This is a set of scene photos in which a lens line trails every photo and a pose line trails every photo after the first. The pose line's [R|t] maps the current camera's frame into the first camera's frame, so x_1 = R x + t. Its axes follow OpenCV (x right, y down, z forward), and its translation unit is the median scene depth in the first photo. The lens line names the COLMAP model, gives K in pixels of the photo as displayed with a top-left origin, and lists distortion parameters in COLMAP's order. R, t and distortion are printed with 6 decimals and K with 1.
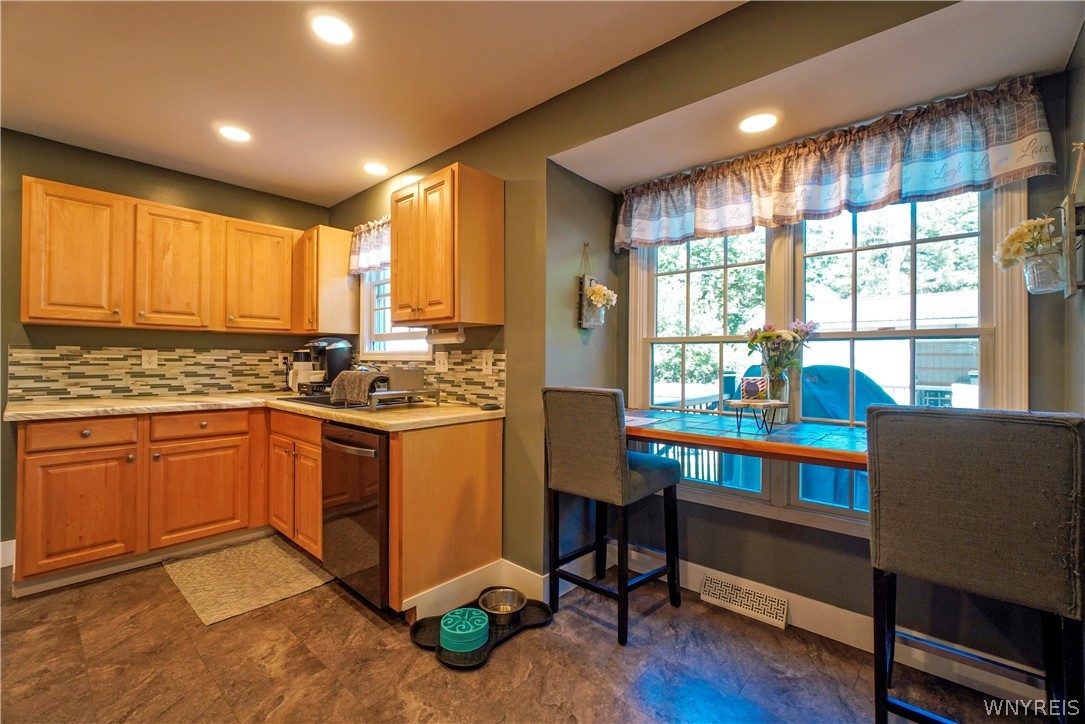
lens RADIAL K [[465.1, 0, 545.3], [0, 465.1, 357.1], [0, 0, 1]] dist [-0.006896, 0.003389]
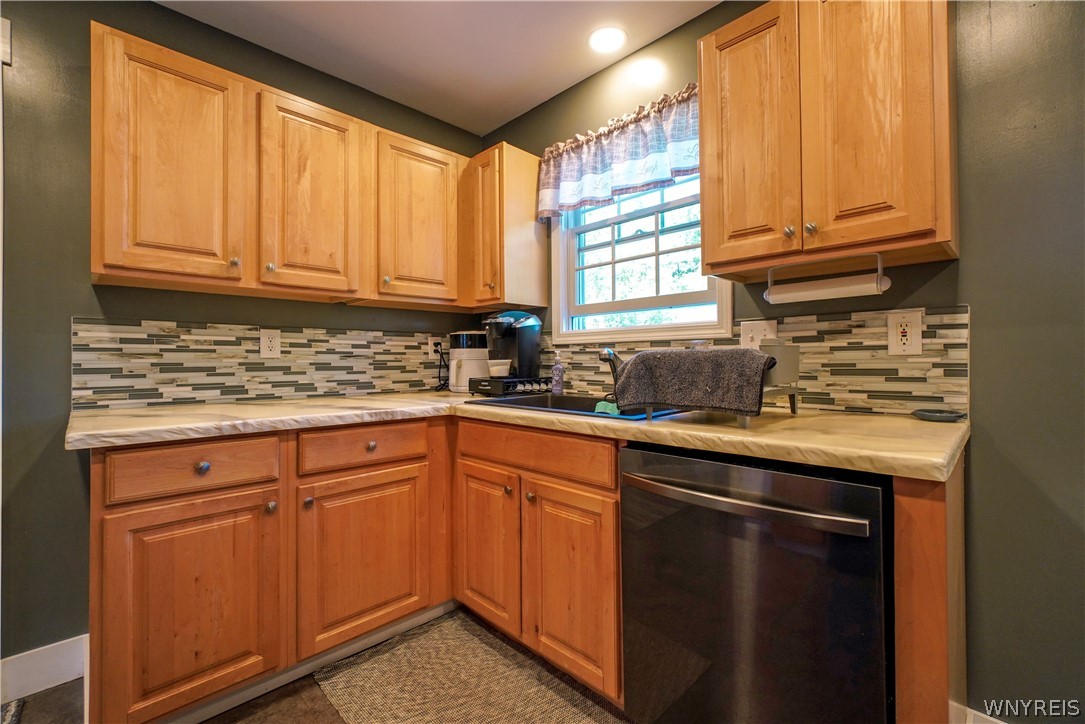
lens RADIAL K [[465.1, 0, 543.4], [0, 465.1, 357.3], [0, 0, 1]] dist [-0.006896, 0.003389]
pose [[0.998038, -0.012550, -0.061336, -0.473127], [0.012506, 0.999921, -0.001099, 0.032881], [0.061345, 0.000330, 0.998117, 0.405234]]
